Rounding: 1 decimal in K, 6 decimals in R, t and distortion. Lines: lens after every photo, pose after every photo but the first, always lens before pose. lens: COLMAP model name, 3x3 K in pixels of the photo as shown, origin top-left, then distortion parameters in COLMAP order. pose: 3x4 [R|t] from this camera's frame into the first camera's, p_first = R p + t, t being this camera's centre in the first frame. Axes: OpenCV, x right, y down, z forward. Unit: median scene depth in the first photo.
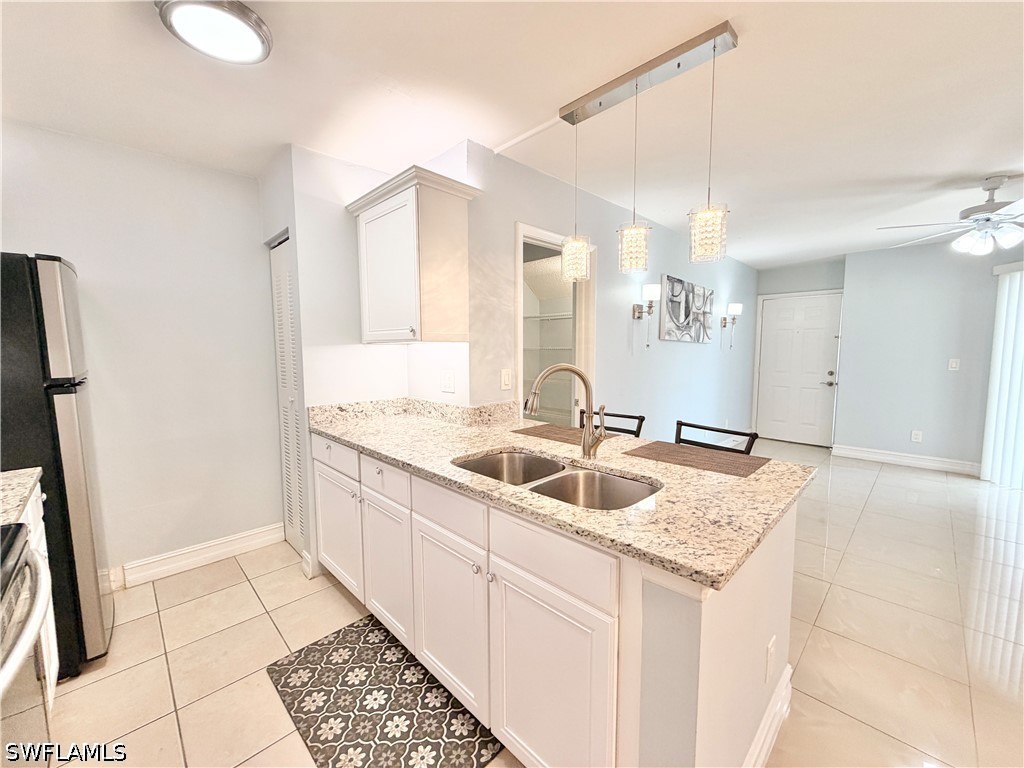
lens RADIAL K [[408.6, 0, 508.0], [0, 408.6, 385.0], [0, 0, 1]] dist [-0.001702, -0.000044]
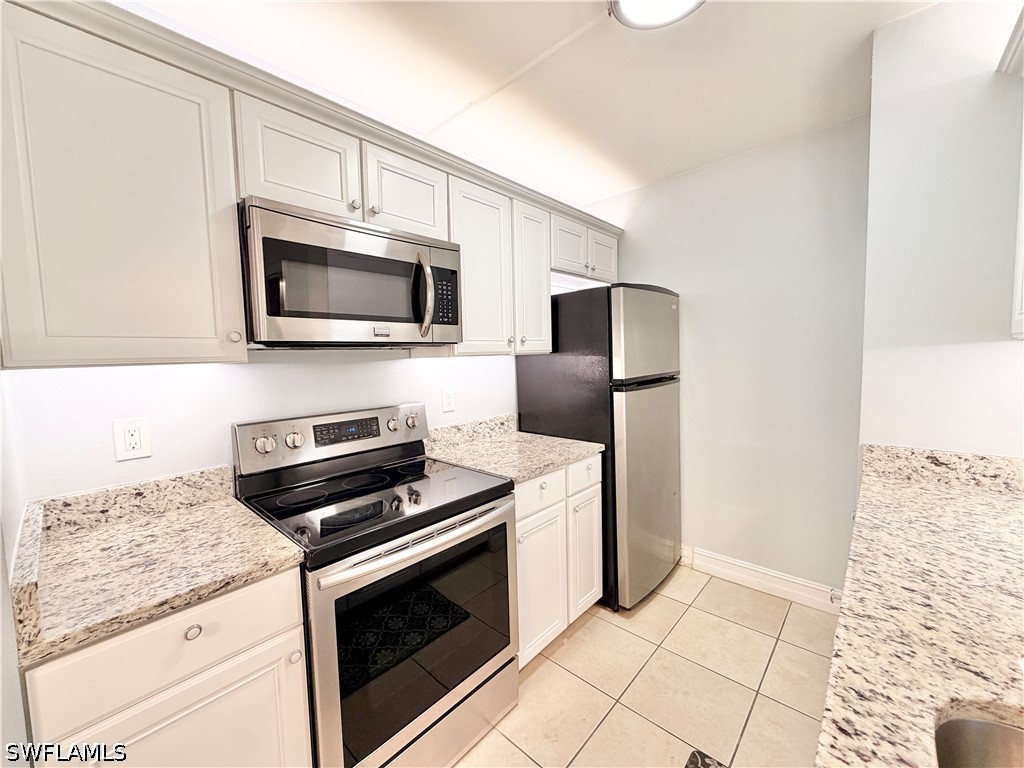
lens RADIAL K [[408.6, 0, 513.3], [0, 408.6, 385.1], [0, 0, 1]] dist [-0.001702, -0.000044]
pose [[0.059151, 0.076037, -0.995349, 0.103785], [-0.065346, 0.995251, 0.072147, -0.047745], [0.996108, 0.060774, 0.063839, 0.410446]]
